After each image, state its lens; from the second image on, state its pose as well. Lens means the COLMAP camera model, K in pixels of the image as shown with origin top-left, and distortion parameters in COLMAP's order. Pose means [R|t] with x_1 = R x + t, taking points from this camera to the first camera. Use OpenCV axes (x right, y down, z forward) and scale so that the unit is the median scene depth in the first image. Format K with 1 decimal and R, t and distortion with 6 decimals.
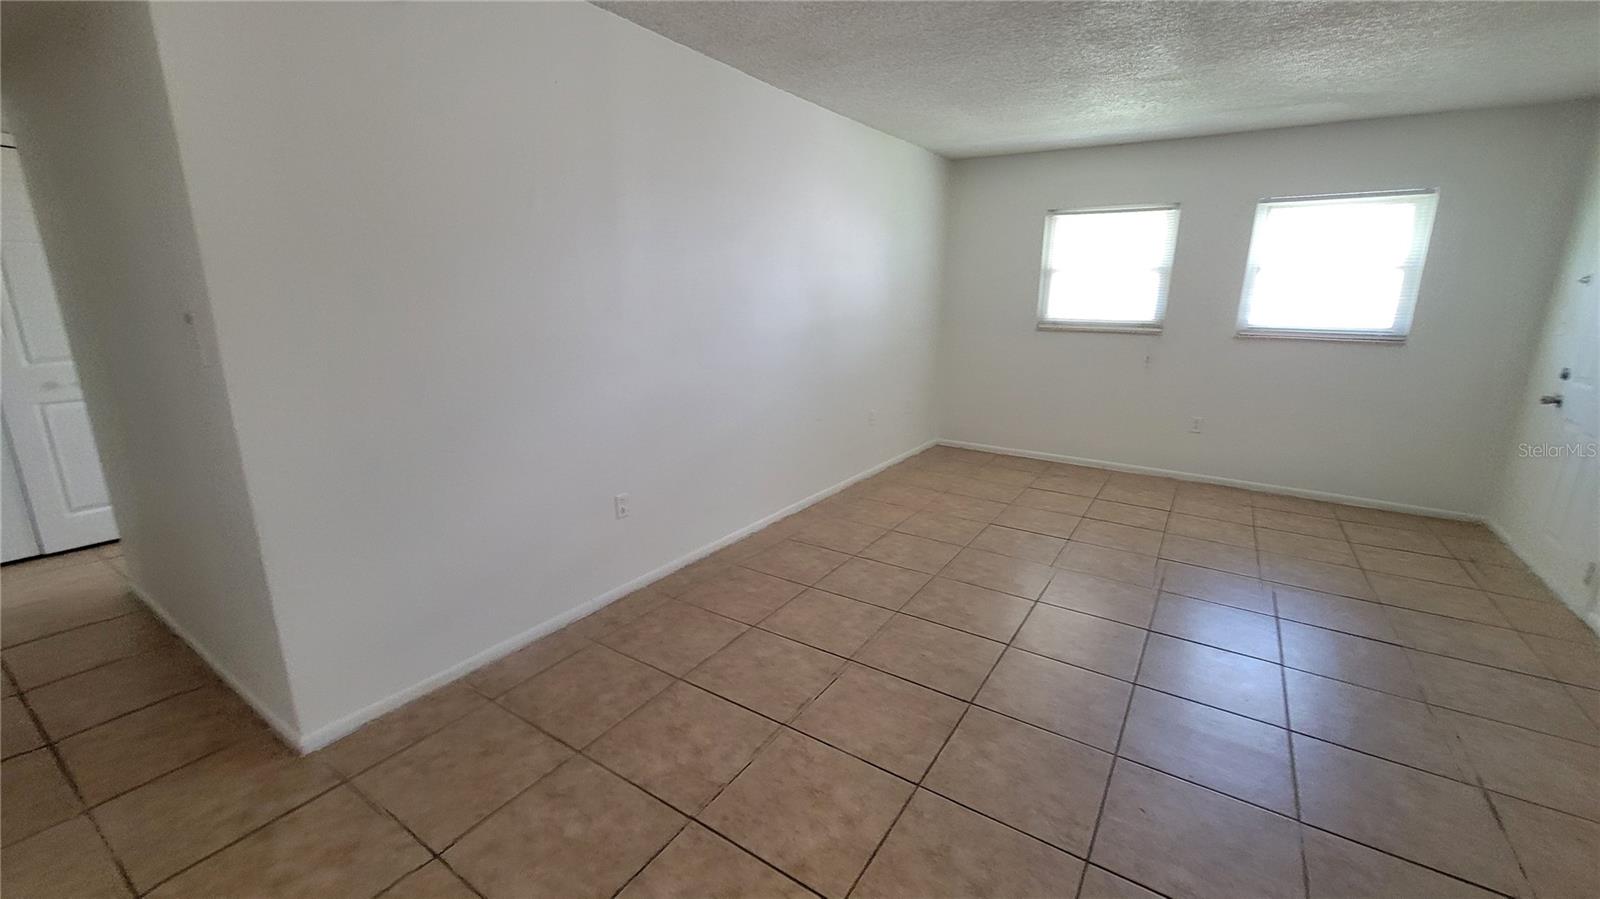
lens RADIAL K [[656.1, 0, 791.6], [0, 656.1, 455.2], [0, 0, 1]] dist [0.000497, 0.000135]
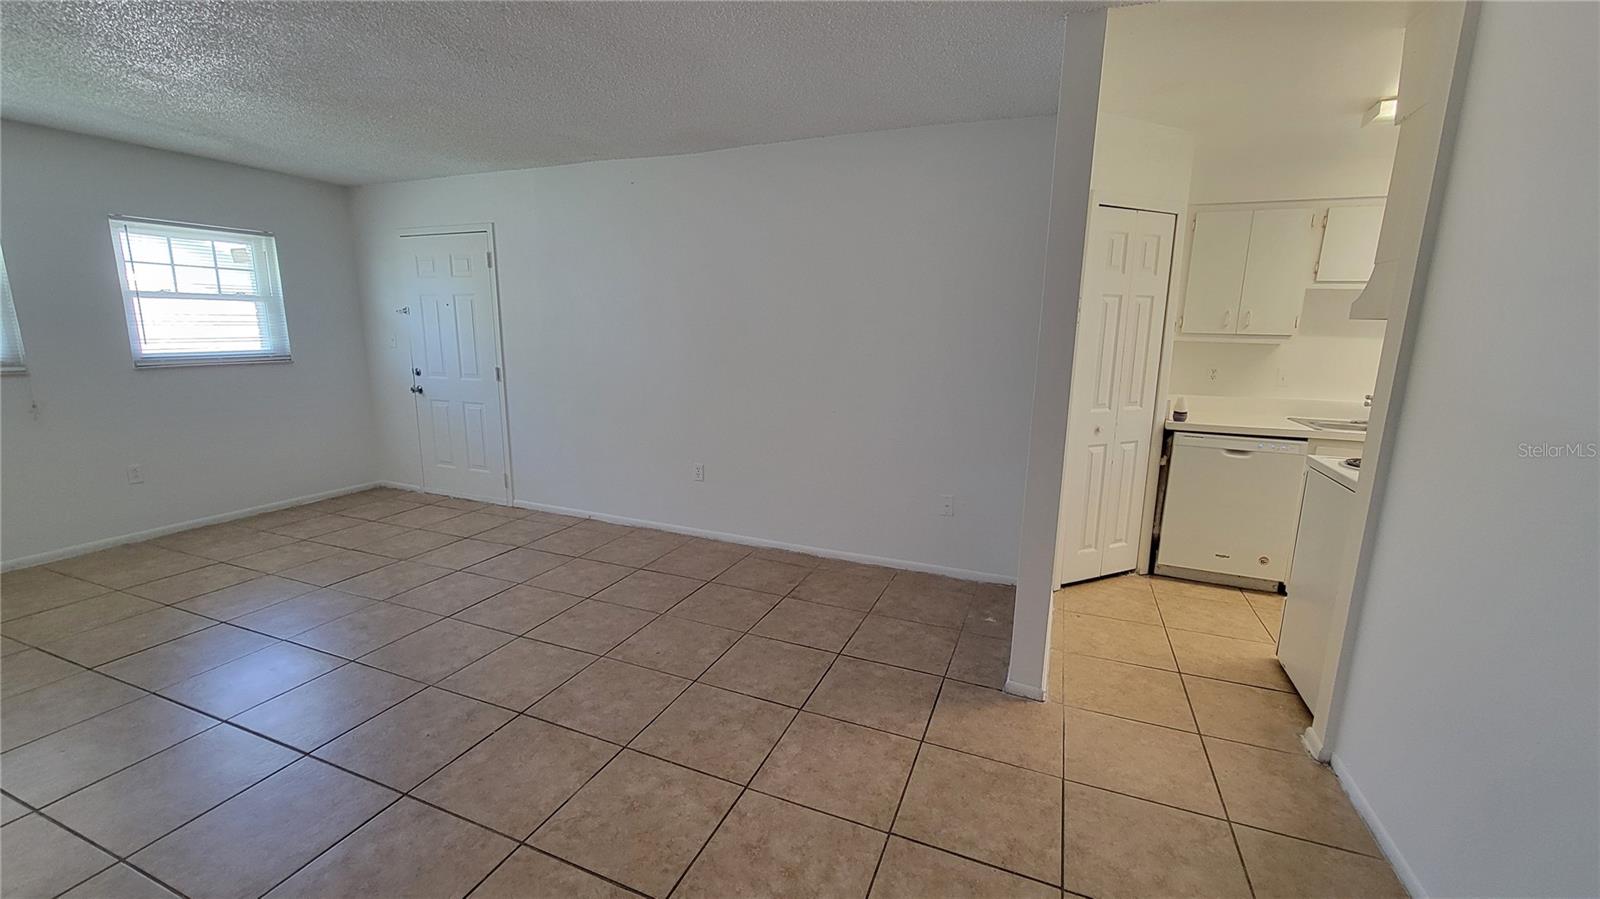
lens RADIAL K [[656.1, 0, 791.6], [0, 656.1, 455.2], [0, 0, 1]] dist [0.000497, 0.000135]
pose [[-0.192701, -0.204287, 0.959757, -0.449450], [0.231232, 0.941090, 0.246741, -0.103648], [-0.953624, 0.269474, -0.134112, 0.377842]]
